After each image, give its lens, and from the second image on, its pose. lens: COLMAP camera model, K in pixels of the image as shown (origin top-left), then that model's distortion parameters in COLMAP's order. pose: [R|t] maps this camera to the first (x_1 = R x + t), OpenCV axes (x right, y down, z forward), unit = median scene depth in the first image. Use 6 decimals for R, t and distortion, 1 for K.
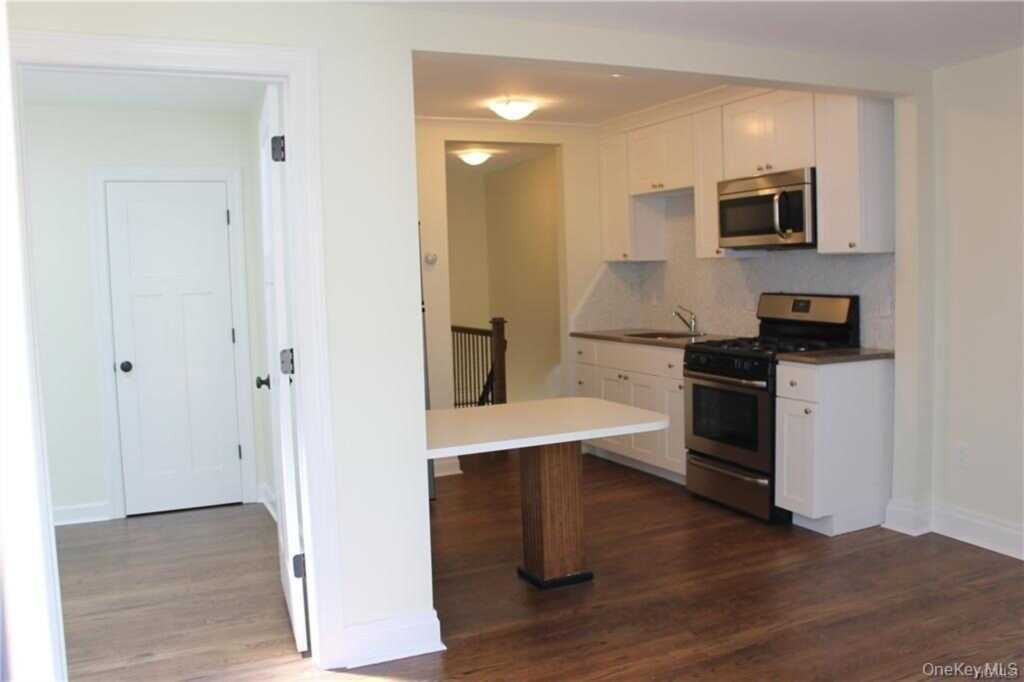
lens RADIAL K [[864.4, 0, 512.0], [0, 864.4, 341.0], [0, 0, 1]] dist [-0.124018, 0.101991]
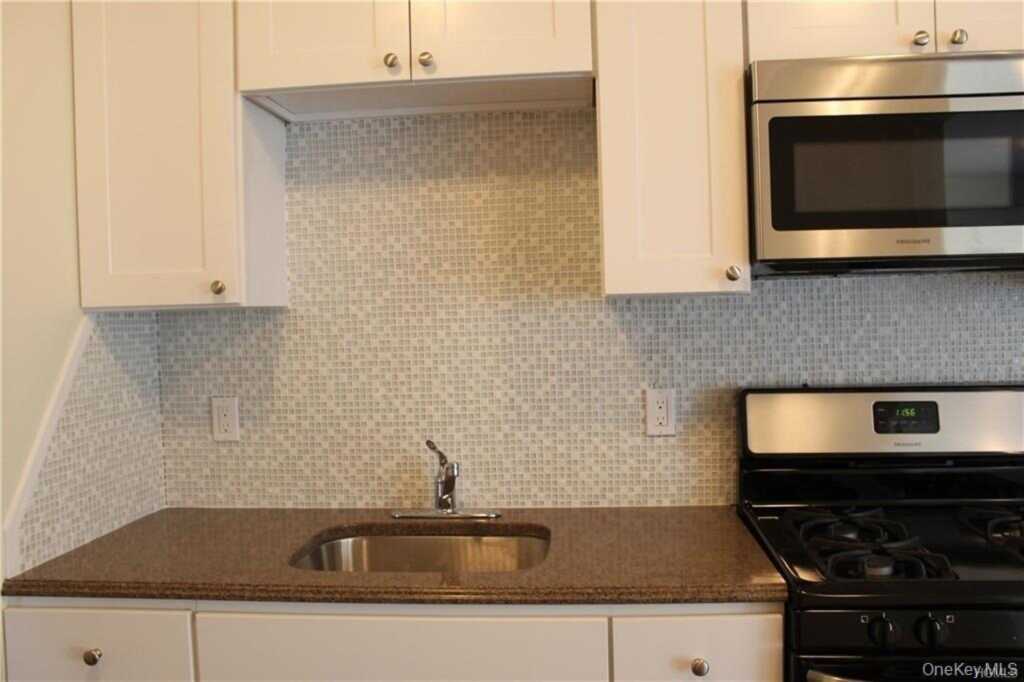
lens RADIAL K [[864.4, 0, 512.0], [0, 864.4, 341.0], [0, 0, 1]] dist [-0.124018, 0.101991]
pose [[0.511704, -0.017985, 0.858973, -0.098800], [0.083373, 0.996102, -0.028810, -0.088461], [-0.855107, 0.086357, 0.511209, 1.053012]]
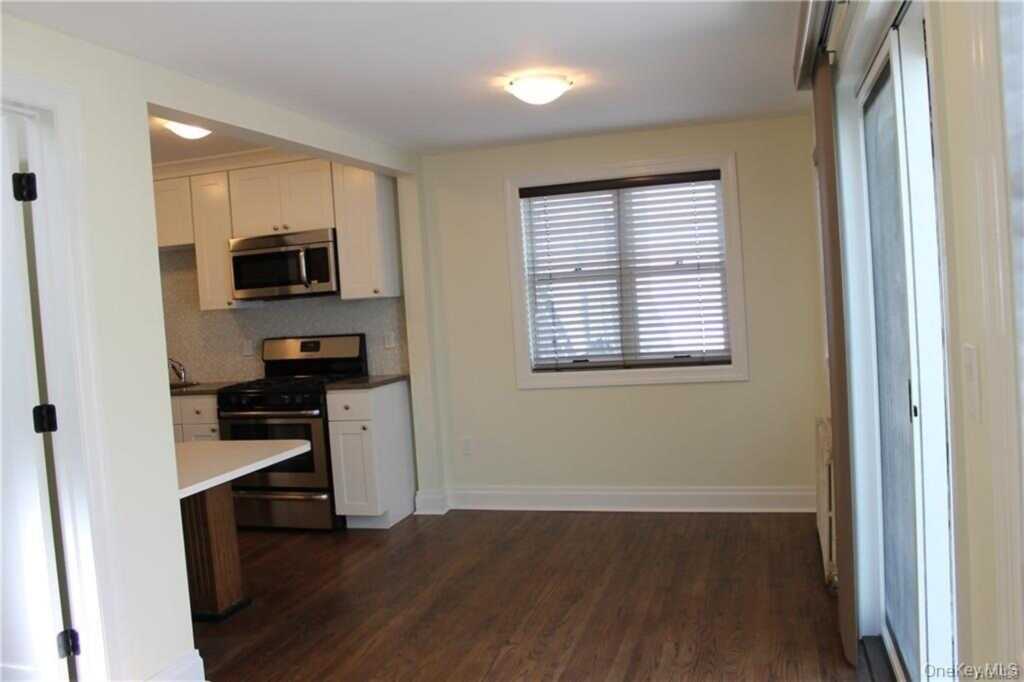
lens RADIAL K [[864.4, 0, 512.0], [0, 864.4, 341.0], [0, 0, 1]] dist [-0.124018, 0.101991]
pose [[0.666389, -0.051956, 0.743792, -0.384753], [0.108169, 0.993752, -0.027496, 0.014708], [-0.737716, 0.098778, 0.667846, 0.016425]]
